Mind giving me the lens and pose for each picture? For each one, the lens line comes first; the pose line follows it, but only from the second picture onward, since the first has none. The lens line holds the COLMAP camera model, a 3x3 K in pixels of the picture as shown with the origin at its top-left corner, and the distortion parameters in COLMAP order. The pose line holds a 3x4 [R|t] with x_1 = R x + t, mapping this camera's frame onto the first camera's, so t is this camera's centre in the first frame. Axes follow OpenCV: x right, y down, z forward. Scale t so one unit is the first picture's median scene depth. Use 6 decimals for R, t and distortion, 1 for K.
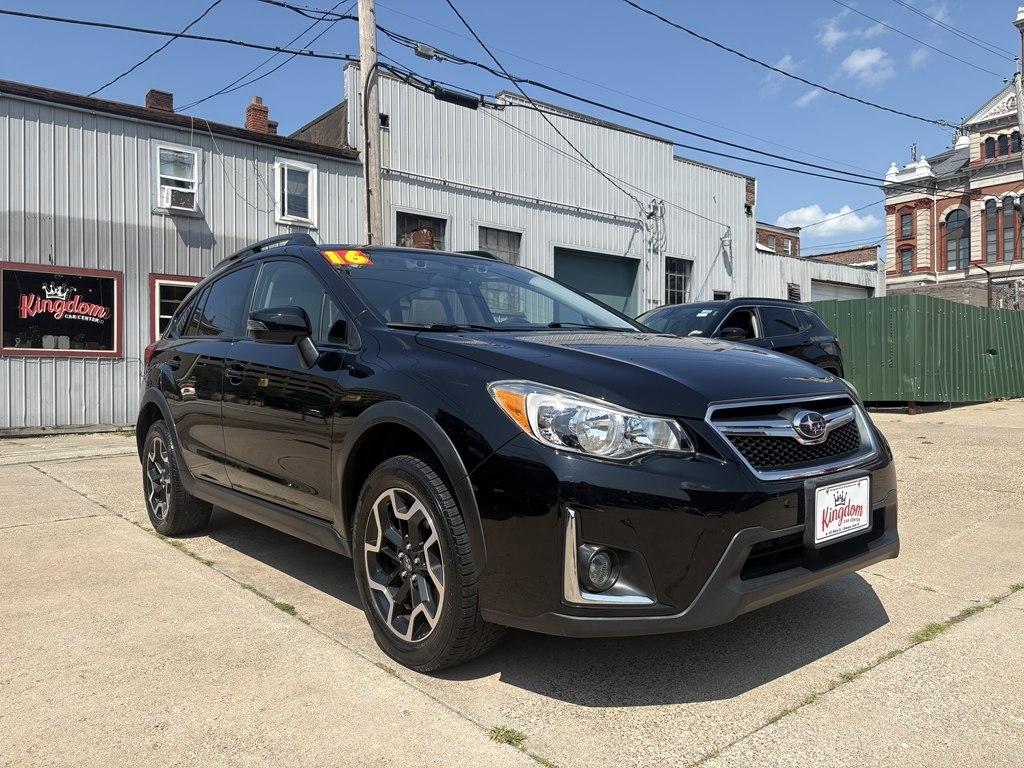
lens RADIAL K [[786.0, 0, 521.3], [0, 786.0, 380.5], [0, 0, 1]] dist [0.054363, -0.057952]
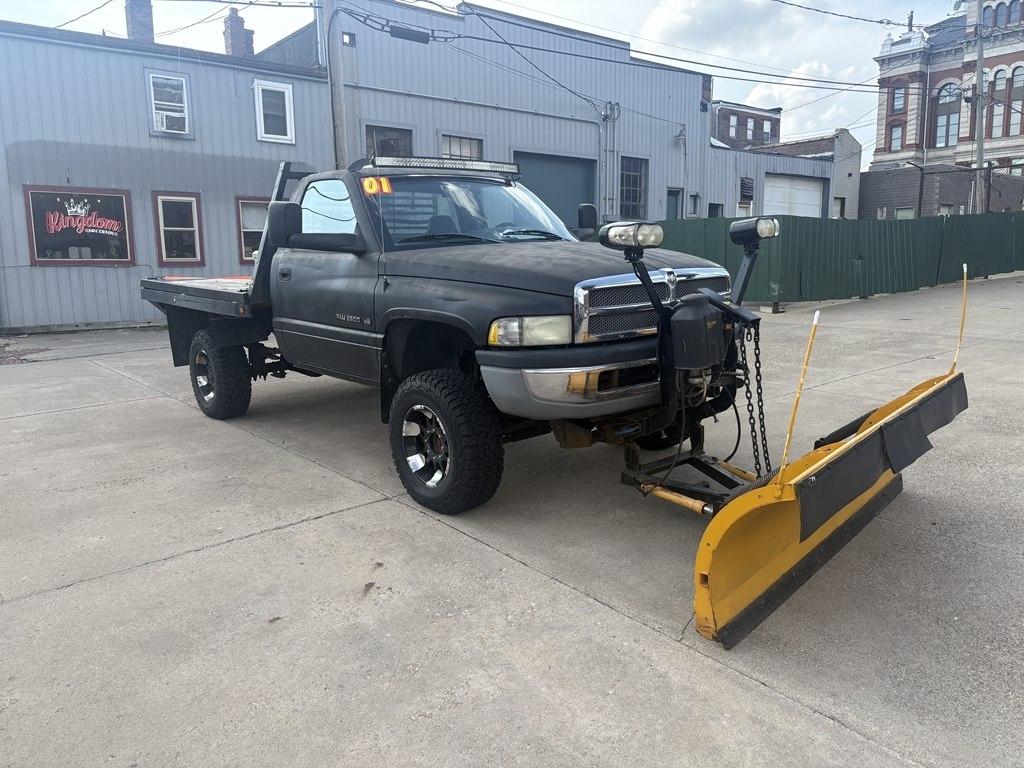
lens RADIAL K [[801.5, 0, 512.1], [0, 801.5, 384.5], [0, 0, 1]] dist [0.030106, -0.013829]
pose [[0.999935, -0.005769, -0.009807, 0.067428], [0.007235, 0.987599, 0.156828, -0.035813], [0.008781, -0.156889, 0.987577, -0.204403]]
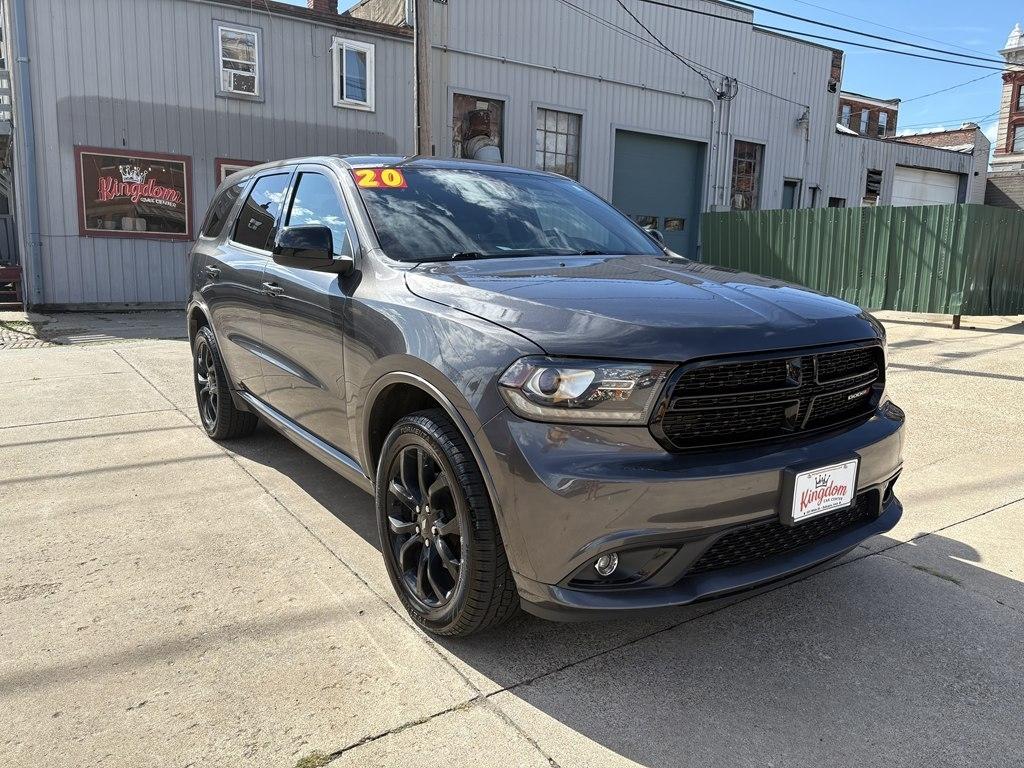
lens RADIAL K [[789.5, 0, 507.9], [0, 789.5, 384.6], [0, 0, 1]] dist [0.053724, -0.062019]
pose [[0.993810, 0.048336, -0.100023, 0.031741], [-0.031062, 0.985374, 0.167550, -0.028351], [0.106659, -0.163406, 0.980776, -0.033238]]
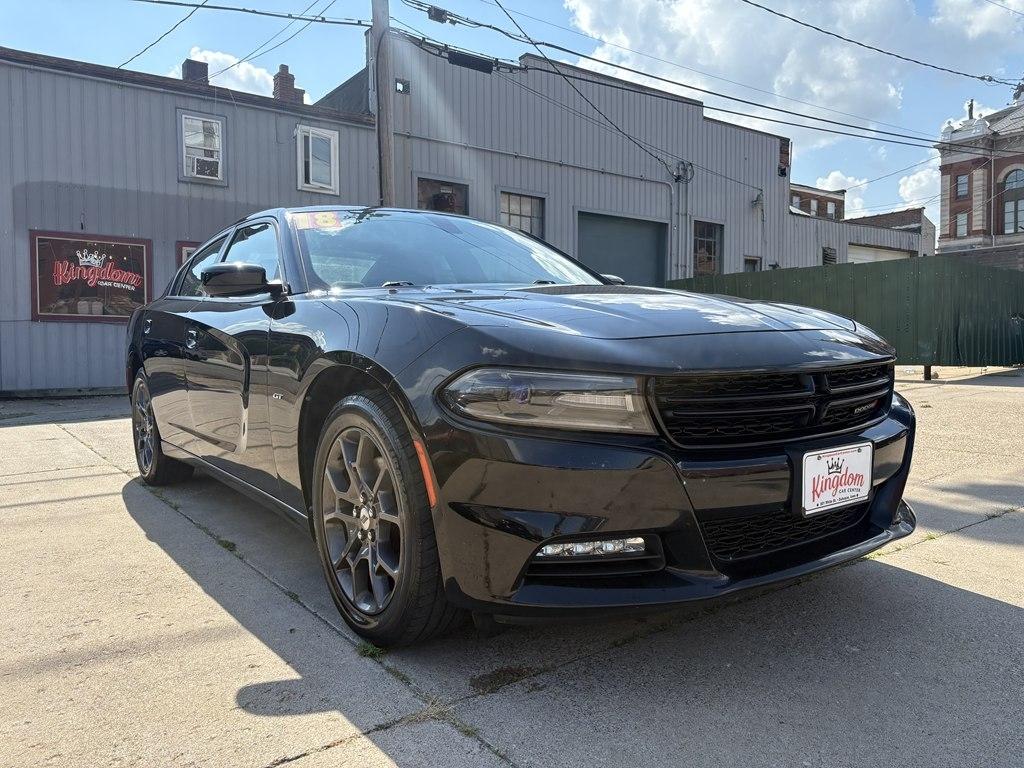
lens RADIAL K [[791.8, 0, 512.4], [0, 791.8, 380.0], [0, 0, 1]] dist [0.020199, -0.000265]
pose [[0.997914, 0.004396, -0.064403, 0.033749], [-0.001859, 0.999222, 0.039399, 0.004140], [0.064526, -0.039198, 0.997146, -0.009600]]
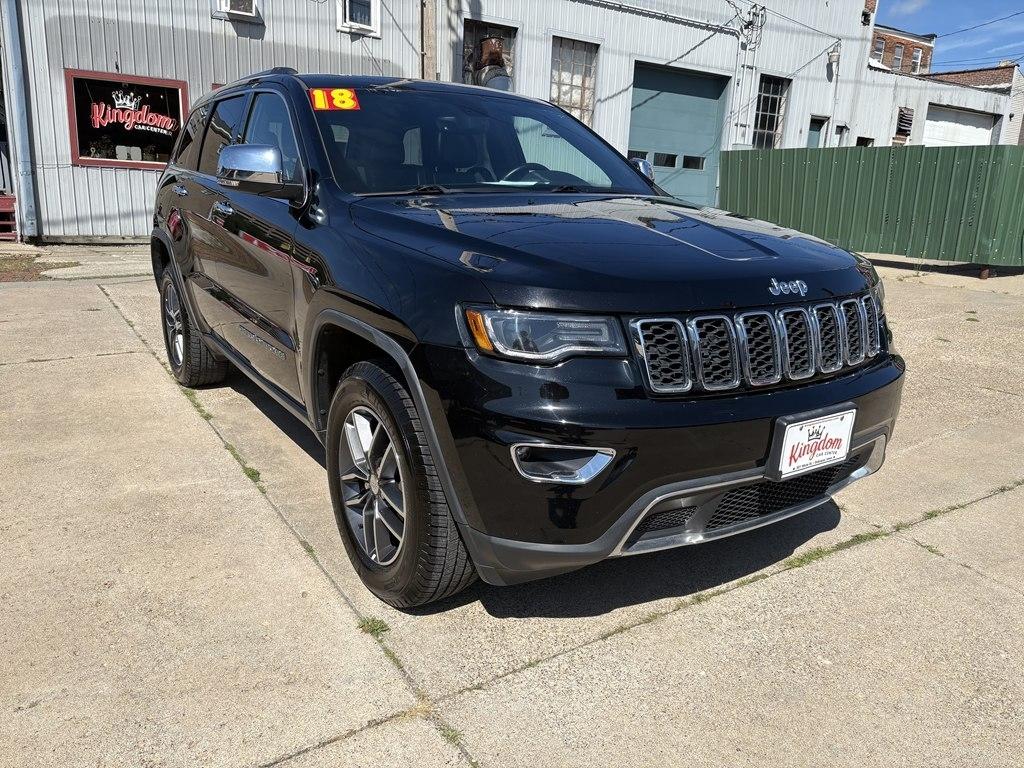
lens RADIAL K [[784.9, 0, 511.3], [0, 784.9, 389.6], [0, 0, 1]] dist [0.070021, -0.084250]
pose [[0.991148, 0.075820, -0.108983, 0.039697], [-0.046890, 0.967900, 0.246923, -0.027416], [0.124206, -0.239627, 0.962887, -0.004882]]
